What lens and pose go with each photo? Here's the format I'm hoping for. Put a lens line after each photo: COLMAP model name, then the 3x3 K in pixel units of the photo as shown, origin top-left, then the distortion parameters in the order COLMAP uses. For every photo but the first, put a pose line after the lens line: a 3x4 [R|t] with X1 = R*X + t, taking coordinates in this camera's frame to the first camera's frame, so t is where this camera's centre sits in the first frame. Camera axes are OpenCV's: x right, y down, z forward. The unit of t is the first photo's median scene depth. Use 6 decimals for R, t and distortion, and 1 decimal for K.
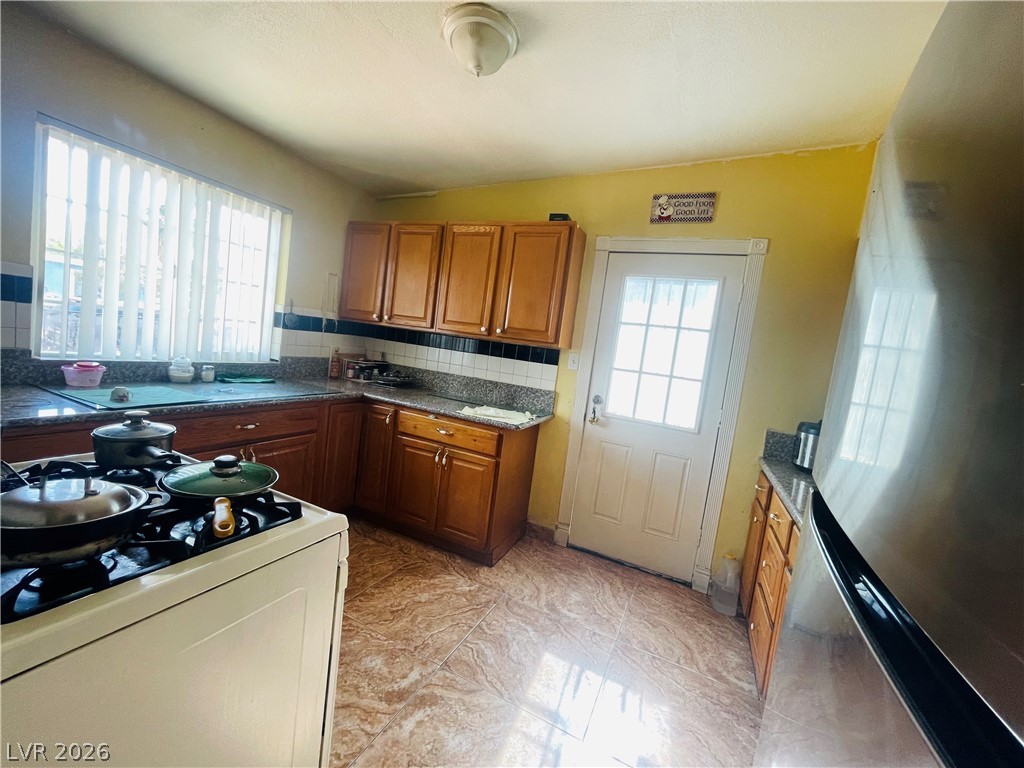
lens RADIAL K [[415.0, 0, 512.8], [0, 415.0, 380.5], [0, 0, 1]] dist [-0.003184, -0.000296]
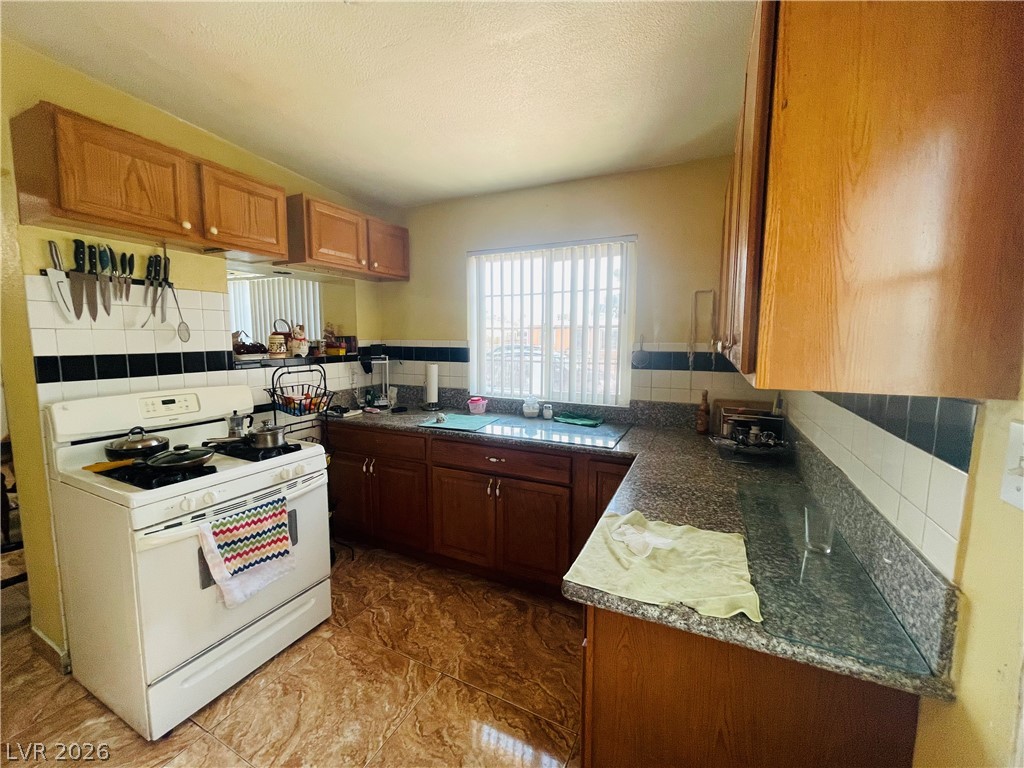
lens RADIAL K [[415.0, 0, 512.8], [0, 415.0, 380.5], [0, 0, 1]] dist [-0.003184, -0.000296]
pose [[-0.018677, -0.037118, -0.999136, 0.376168], [-0.098969, 0.994471, -0.035095, -0.048428], [0.994915, 0.098228, -0.022247, 0.852371]]
